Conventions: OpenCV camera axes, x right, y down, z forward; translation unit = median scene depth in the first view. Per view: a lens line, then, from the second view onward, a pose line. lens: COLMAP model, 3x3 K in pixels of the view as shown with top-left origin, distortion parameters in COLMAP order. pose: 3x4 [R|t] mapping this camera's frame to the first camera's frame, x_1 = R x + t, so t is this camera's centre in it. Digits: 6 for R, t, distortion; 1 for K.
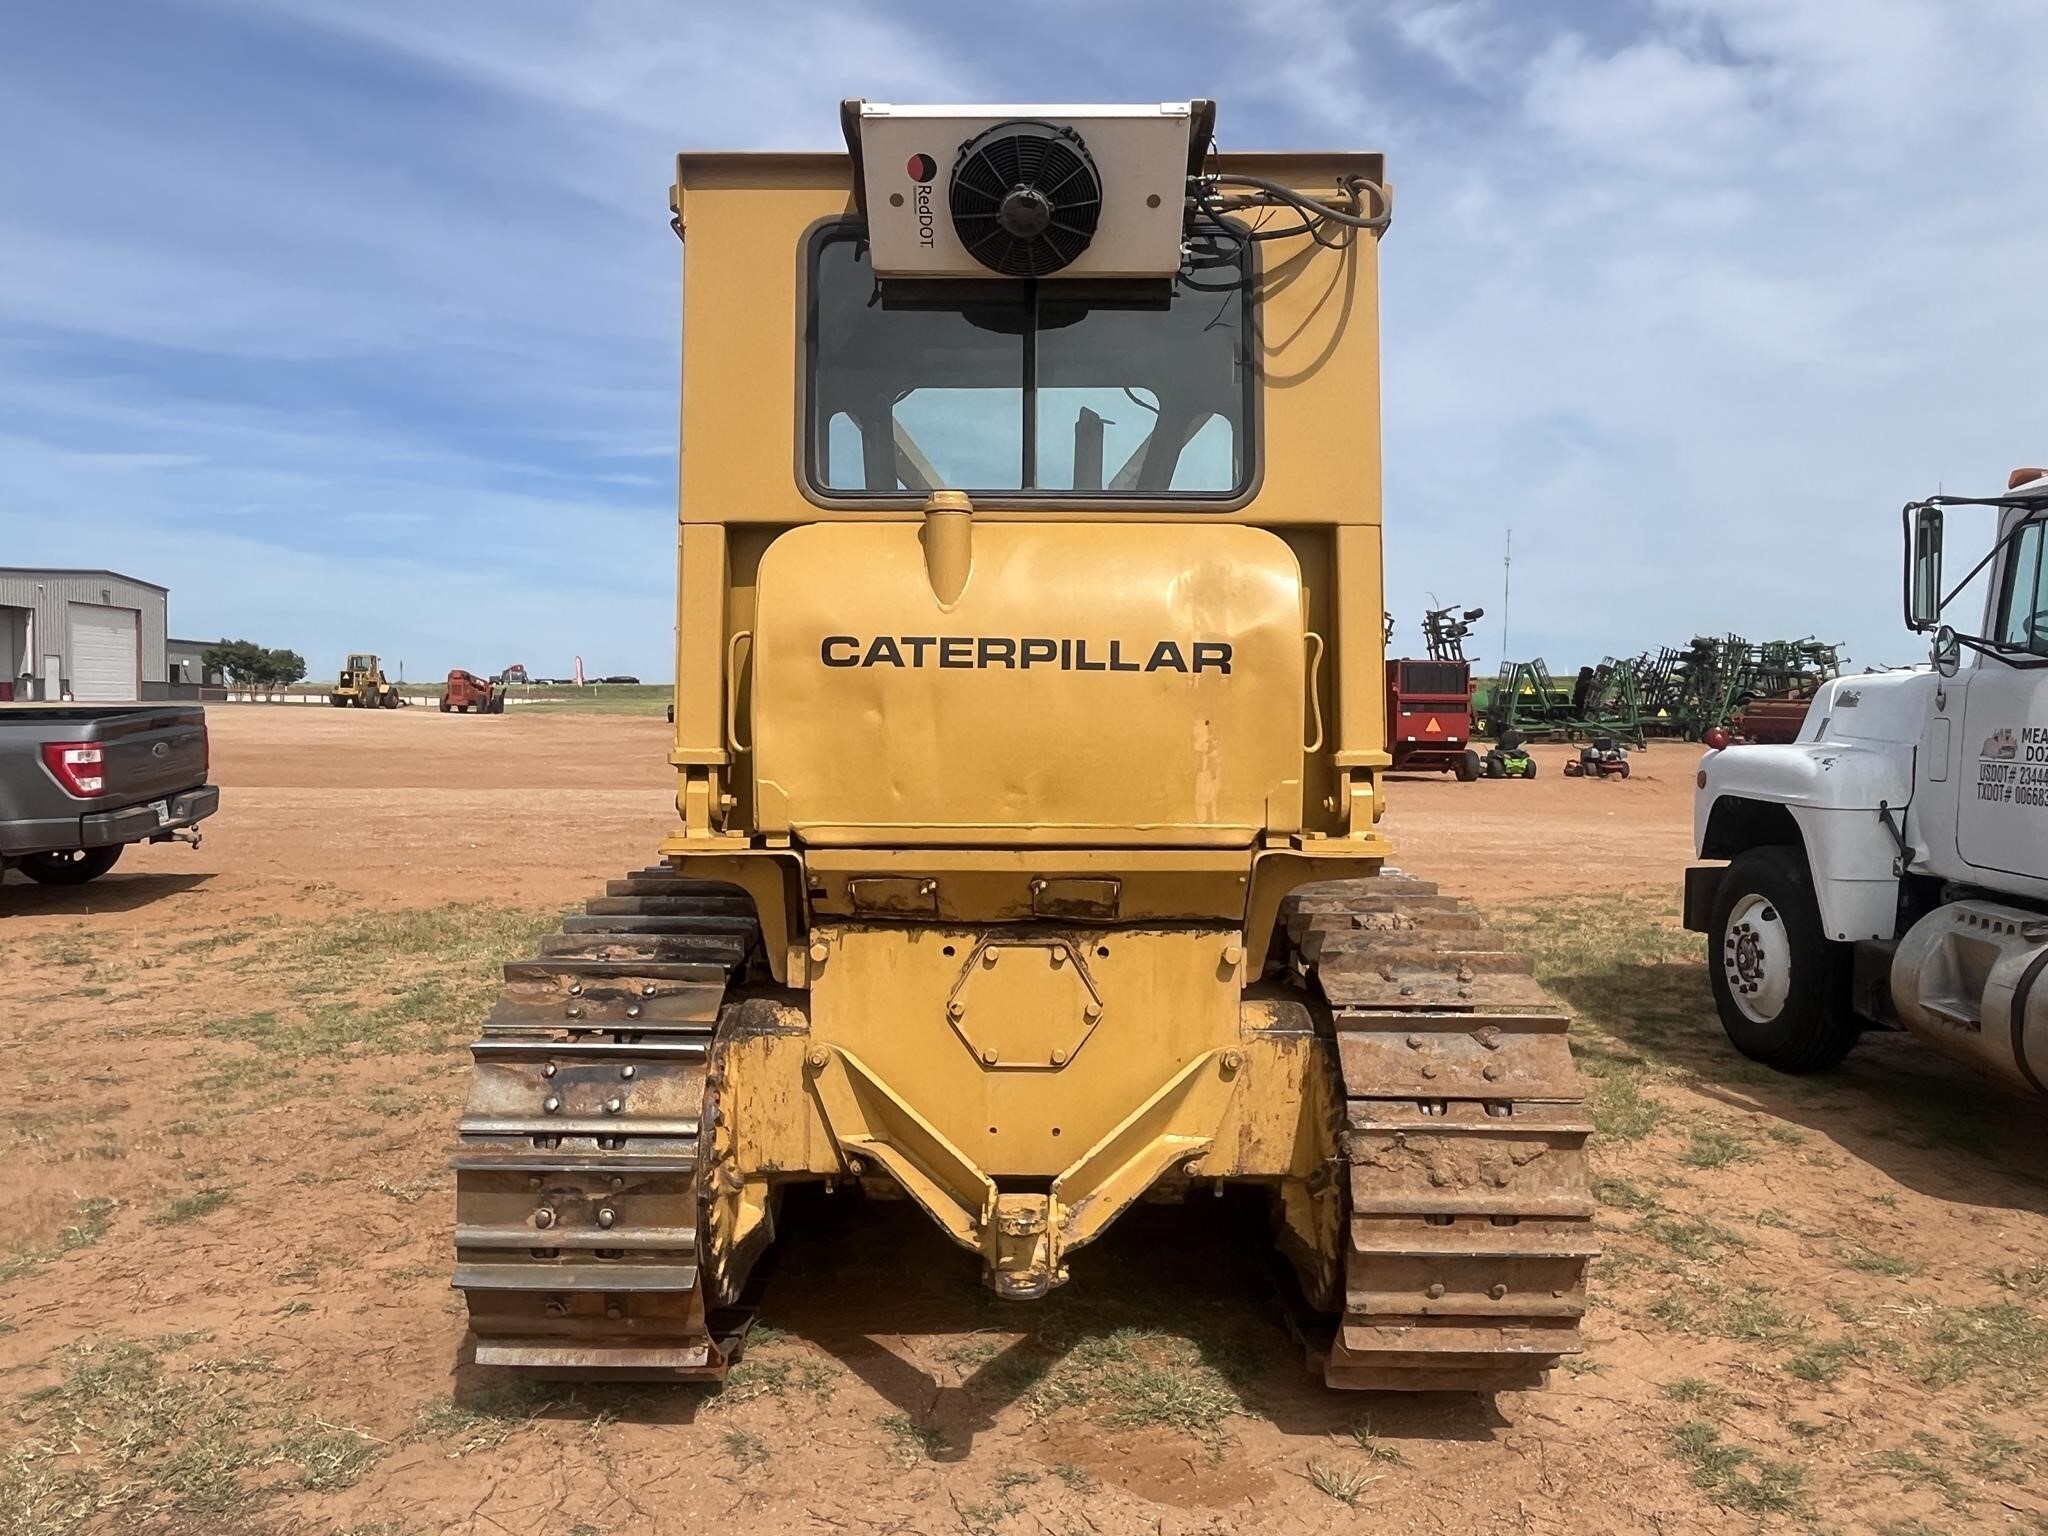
lens RADIAL K [[1504.9, 0, 1044.3], [0, 1504.9, 764.2], [0, 0, 1]] dist [0.067964, -0.098621]
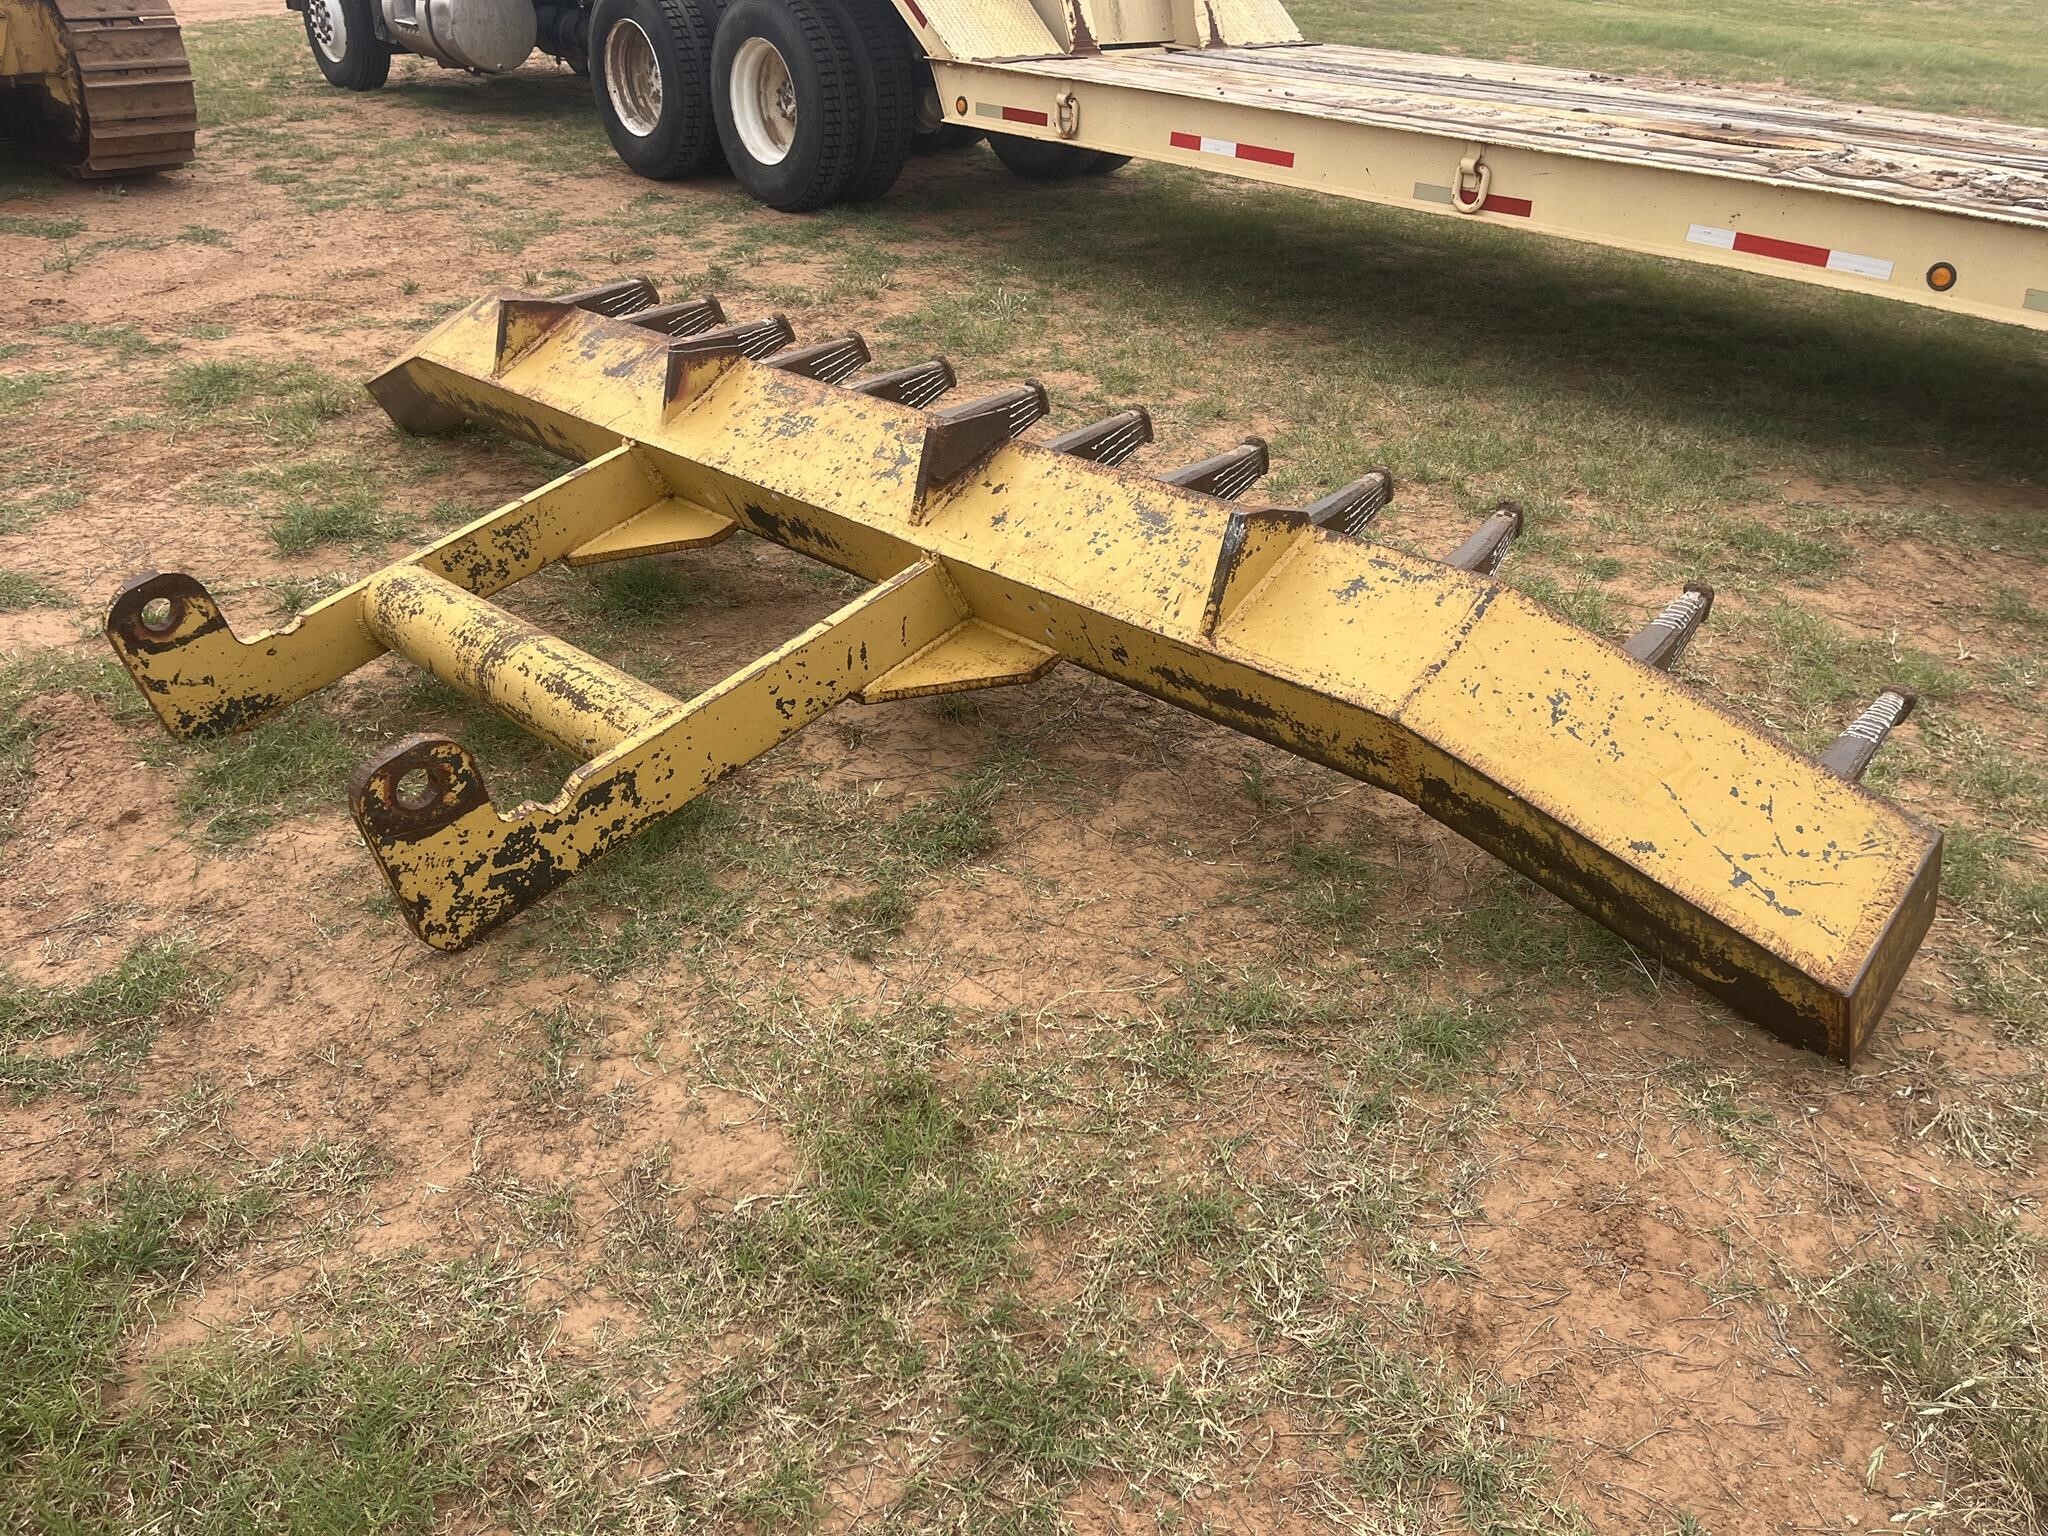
lens RADIAL K [[1504.9, 0, 1044.3], [0, 1504.9, 764.2], [0, 0, 1]] dist [0.067964, -0.098621]
pose [[0.734164, -0.326789, 0.595157, -0.409491], [0.010245, 0.881788, 0.471535, 0.146034], [-0.678895, -0.340086, 0.650725, -1.753822]]
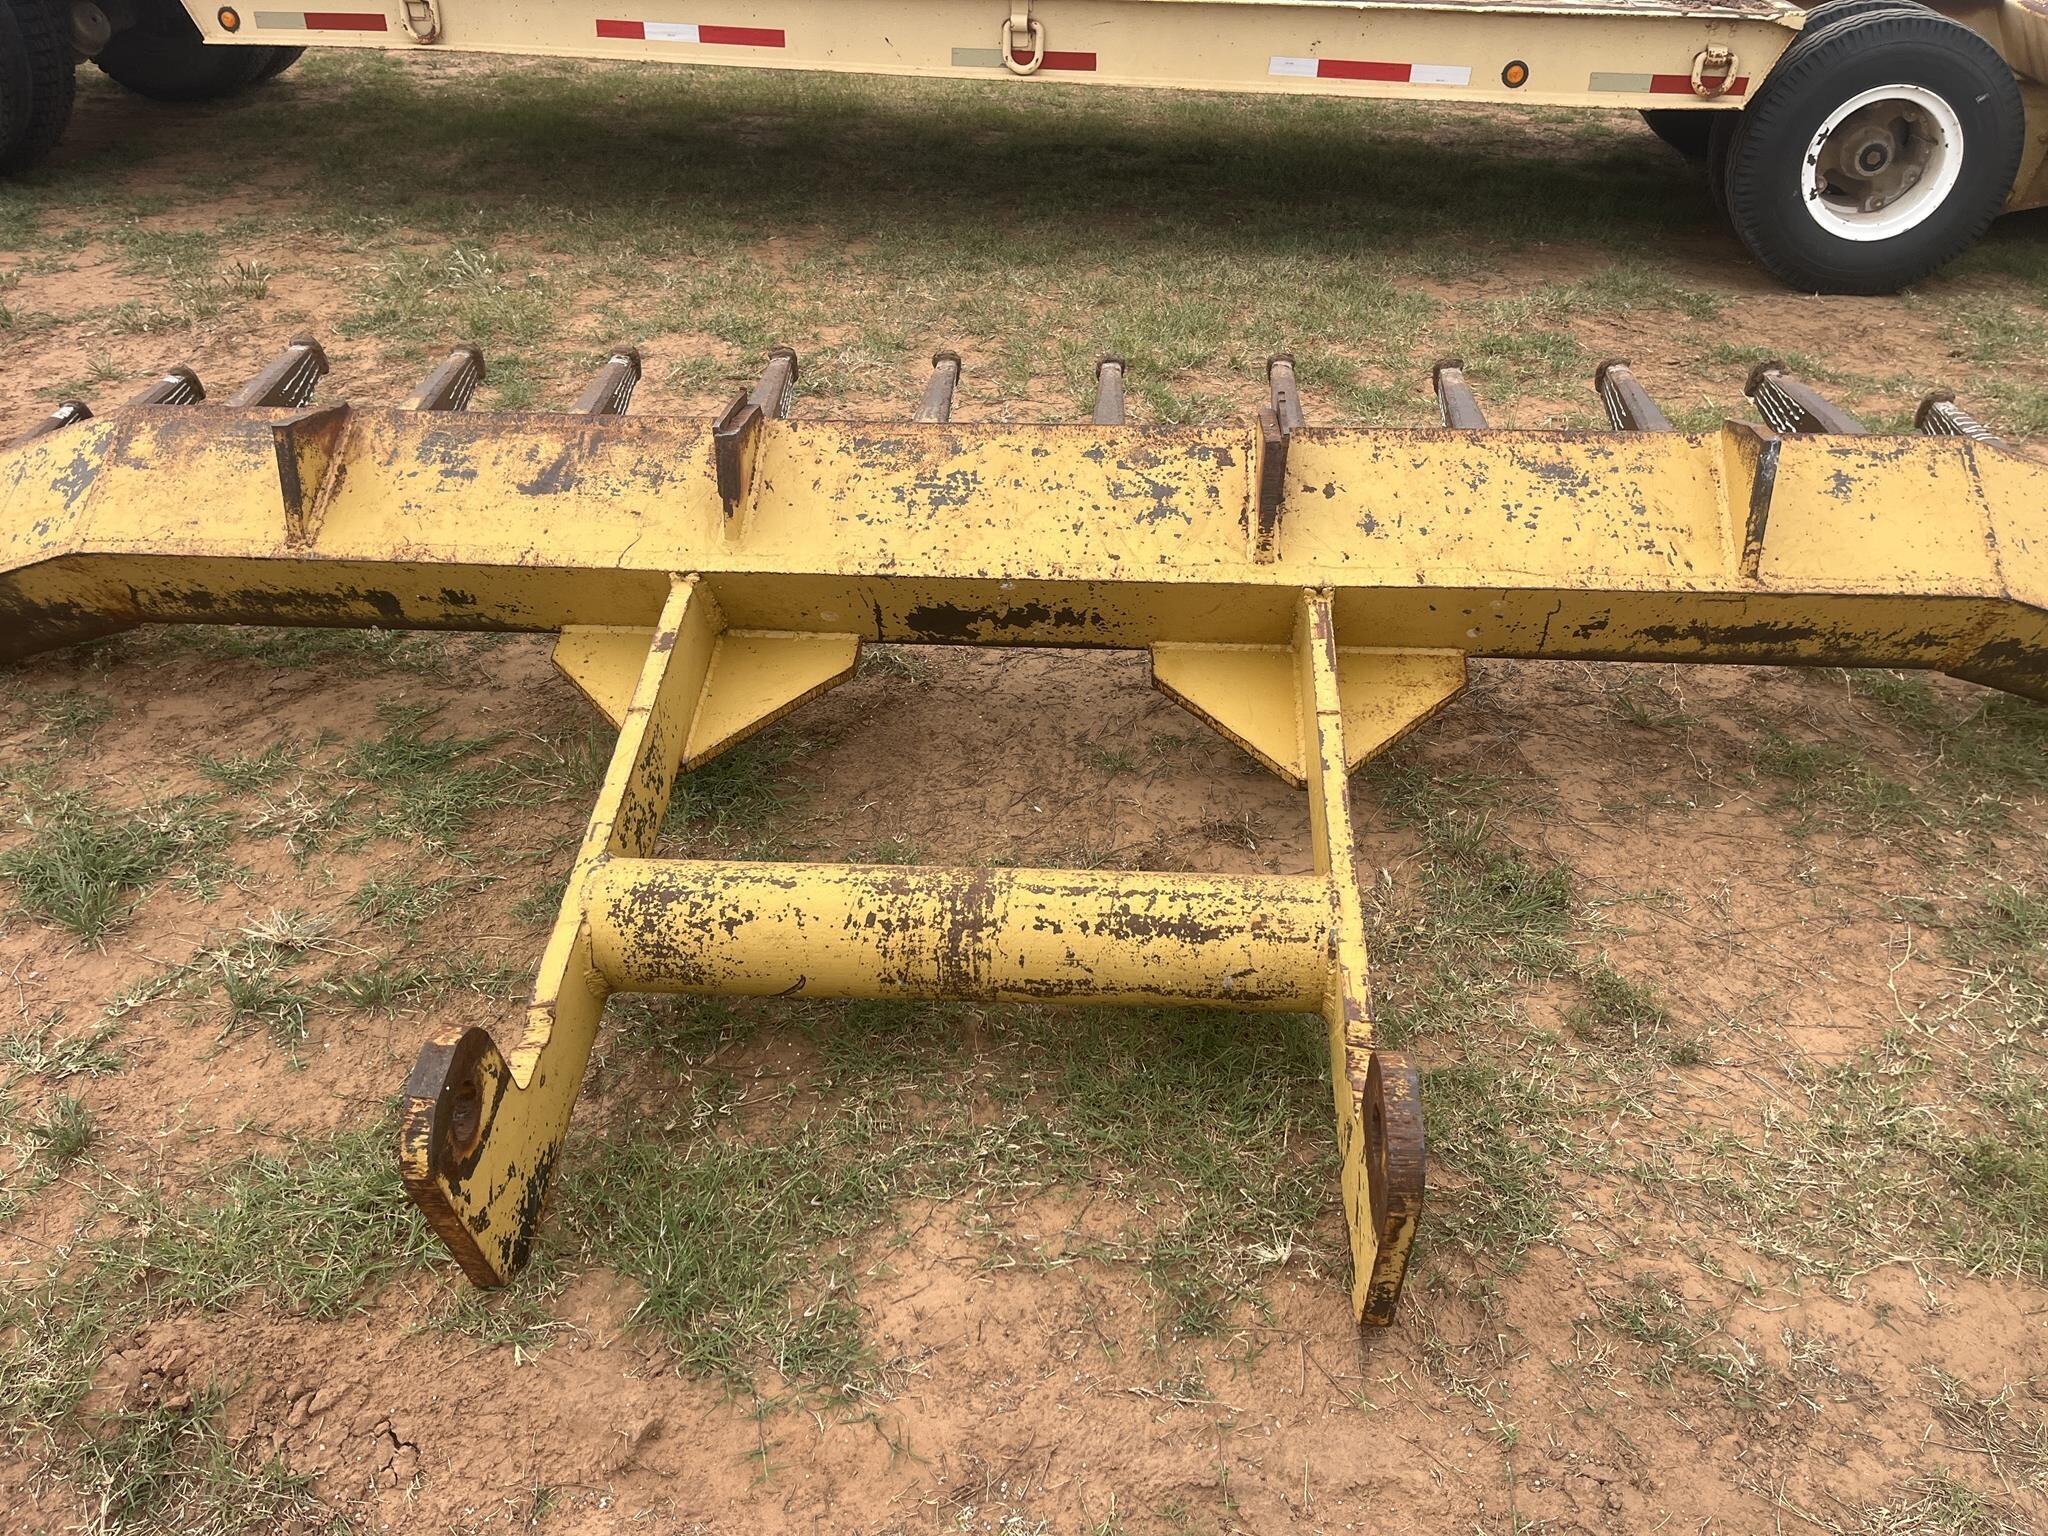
lens RADIAL K [[1519.6, 0, 1024.0], [0, 1519.6, 768.0], [0, 0, 1]] dist [0.079591, -0.111501]
pose [[0.133654, -0.560430, 0.817346, -0.549882], [0.032453, 0.826779, 0.561590, 0.110094], [-0.990497, -0.048534, 0.128690, -1.084236]]
